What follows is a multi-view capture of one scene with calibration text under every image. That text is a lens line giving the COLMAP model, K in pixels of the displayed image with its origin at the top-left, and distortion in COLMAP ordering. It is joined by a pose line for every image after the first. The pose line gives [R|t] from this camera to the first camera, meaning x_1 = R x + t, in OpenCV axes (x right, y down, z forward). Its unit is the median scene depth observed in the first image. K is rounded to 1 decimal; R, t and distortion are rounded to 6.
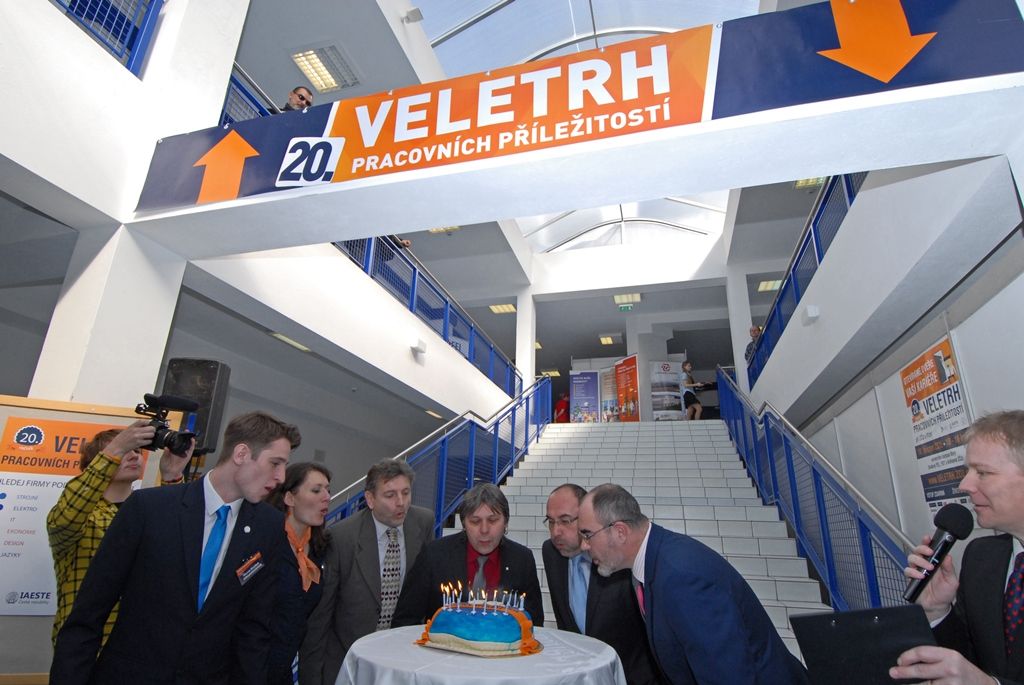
lens RADIAL K [[553.4, 0, 516.5], [0, 553.4, 344.0], [0, 0, 1]] dist [0.000909, -0.003176]
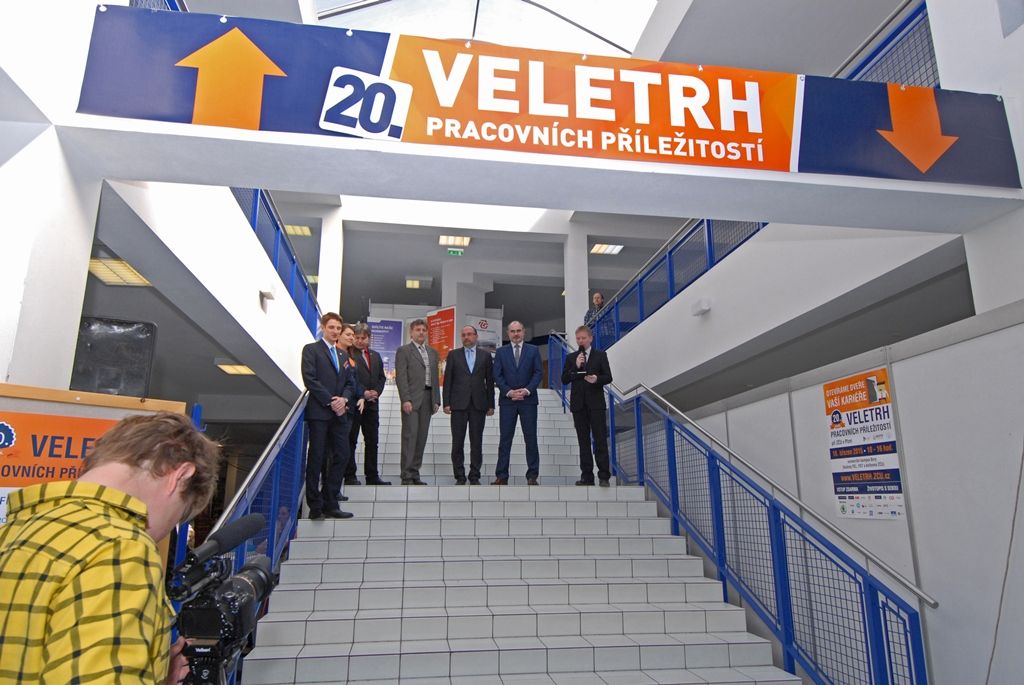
lens RADIAL K [[674.0, 0, 540.9], [0, 674.0, 348.6], [0, 0, 1]] dist [-0.004376, -0.002555]
pose [[0.908780, 0.072587, 0.410913, -0.540597], [-0.114362, 0.990374, 0.077978, -0.083027], [-0.401298, -0.117857, 0.908334, -0.053542]]
